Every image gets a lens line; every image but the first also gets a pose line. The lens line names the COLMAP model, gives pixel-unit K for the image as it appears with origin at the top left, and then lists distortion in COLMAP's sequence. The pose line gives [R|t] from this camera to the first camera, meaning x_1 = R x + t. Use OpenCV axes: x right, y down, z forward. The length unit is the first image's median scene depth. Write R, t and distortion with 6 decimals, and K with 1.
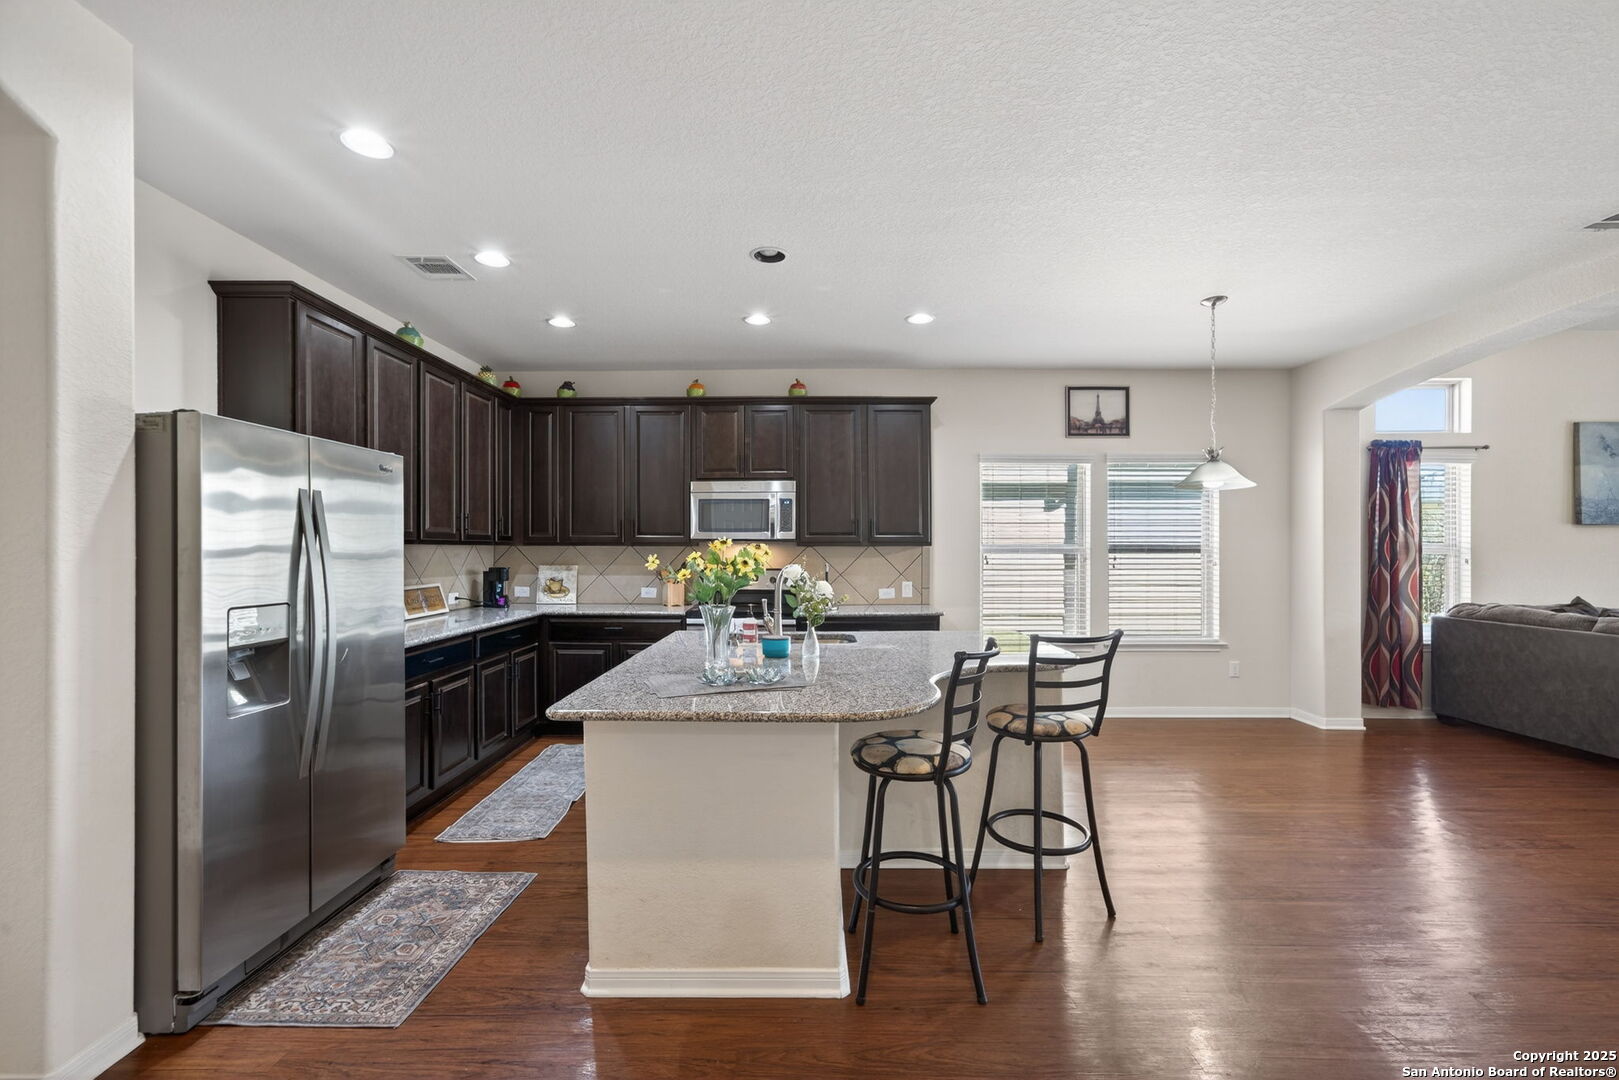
lens RADIAL K [[665.9, 0, 818.9], [0, 665.9, 550.4], [0, 0, 1]] dist [-0.013418, 0.003127]
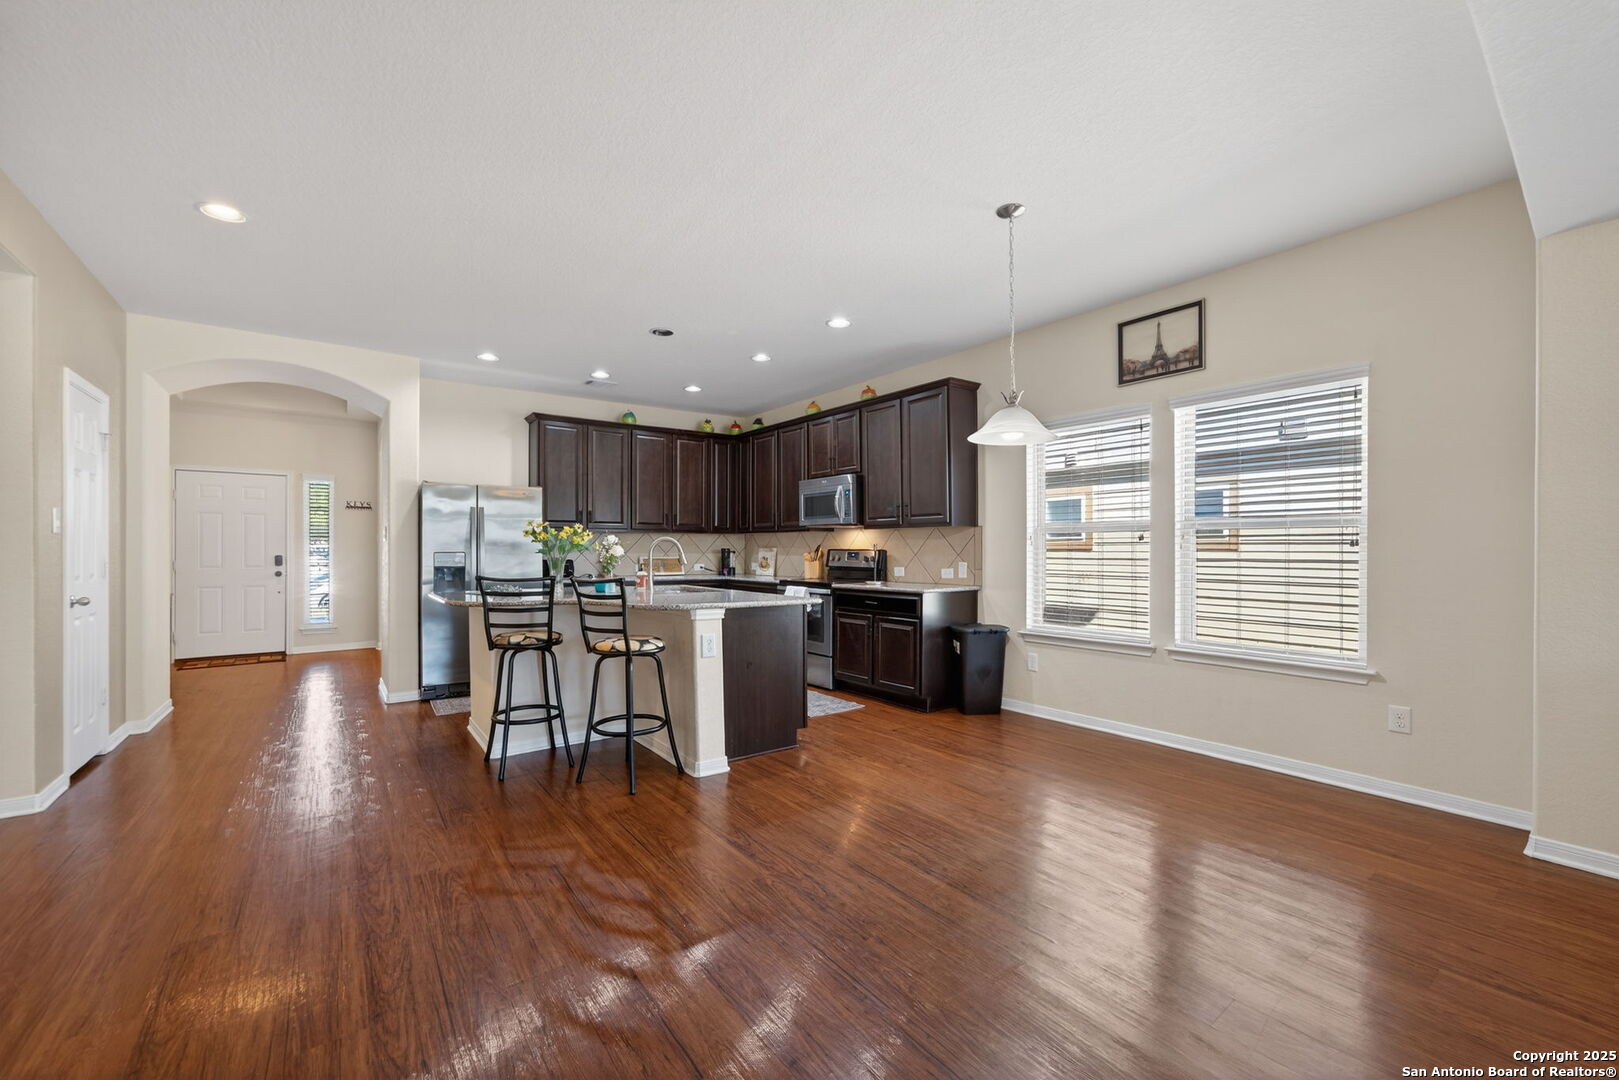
lens RADIAL K [[665.9, 0, 809.3], [0, 665.9, 543.5], [0, 0, 1]] dist [-0.013418, 0.003127]
pose [[0.598513, -0.009265, -0.801060, 0.791202], [-0.002952, 0.999901, -0.013771, 0.031893], [0.801108, 0.010607, 0.598426, 0.222720]]
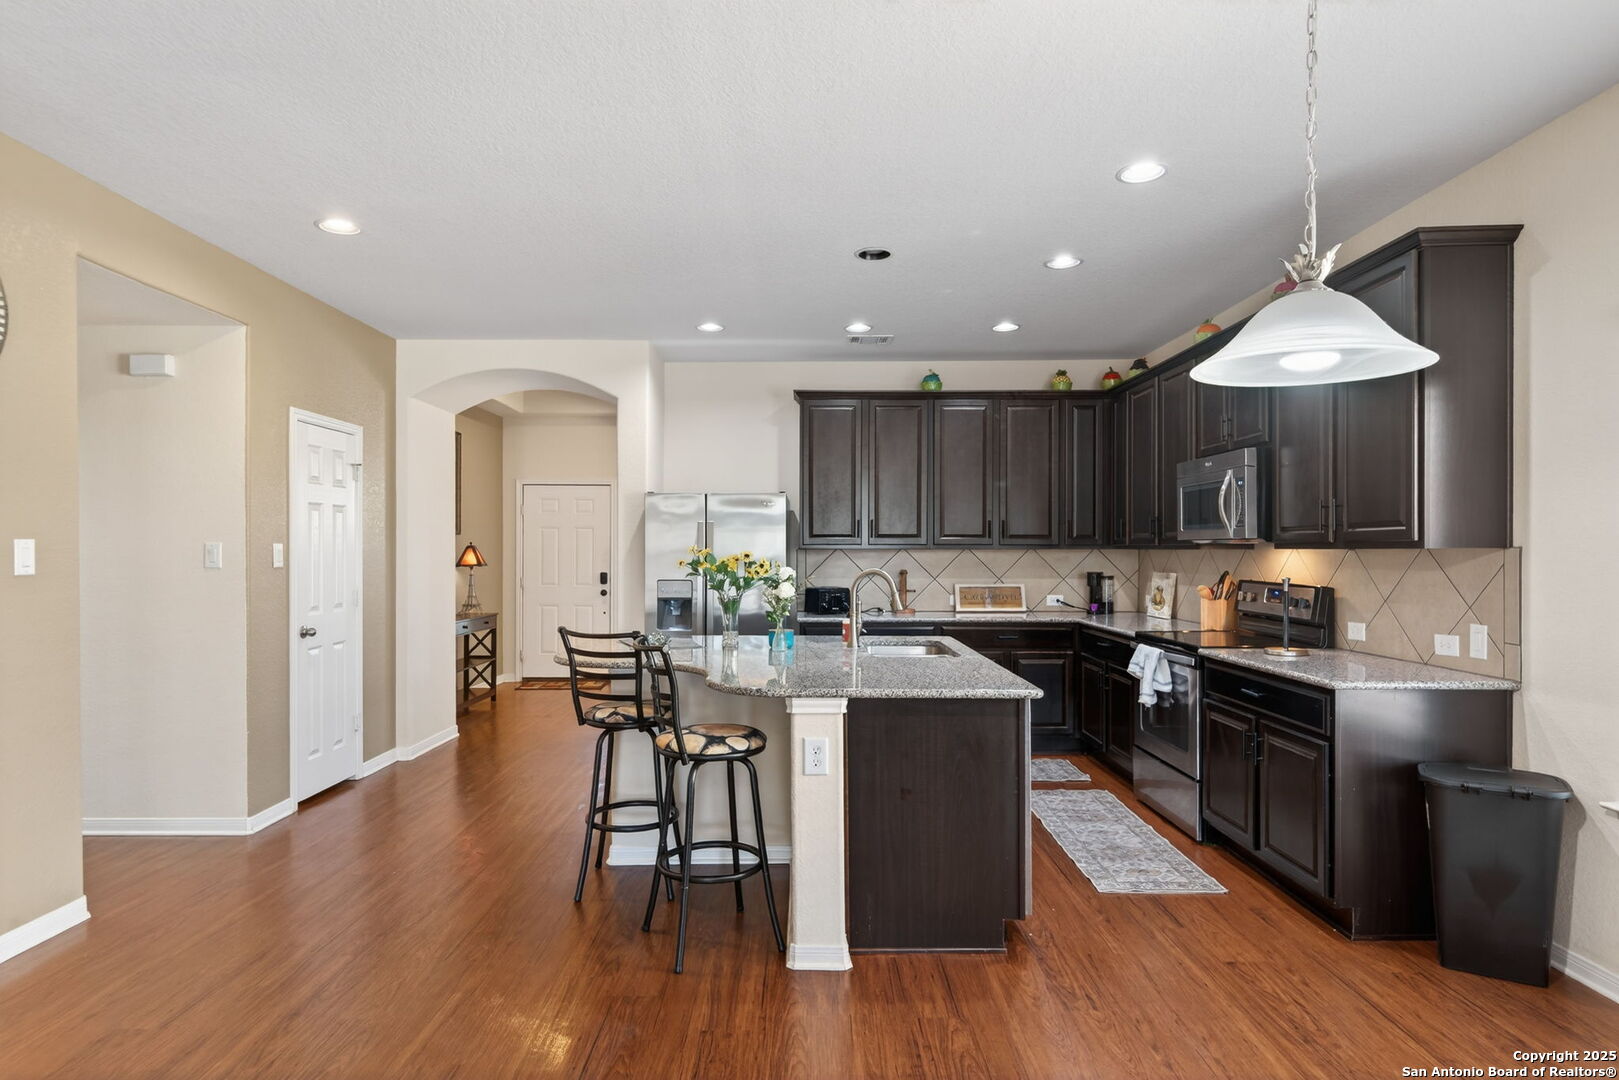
lens RADIAL K [[897.0, 0, 803.0], [0, 897.0, 545.9], [0, 0, 1]] dist [0.004538, 0.001596]
pose [[-0.002298, -0.005250, -0.999984, 0.749870], [-0.004848, 0.999975, -0.005239, -0.002601], [0.999986, 0.004836, -0.002324, 0.538863]]
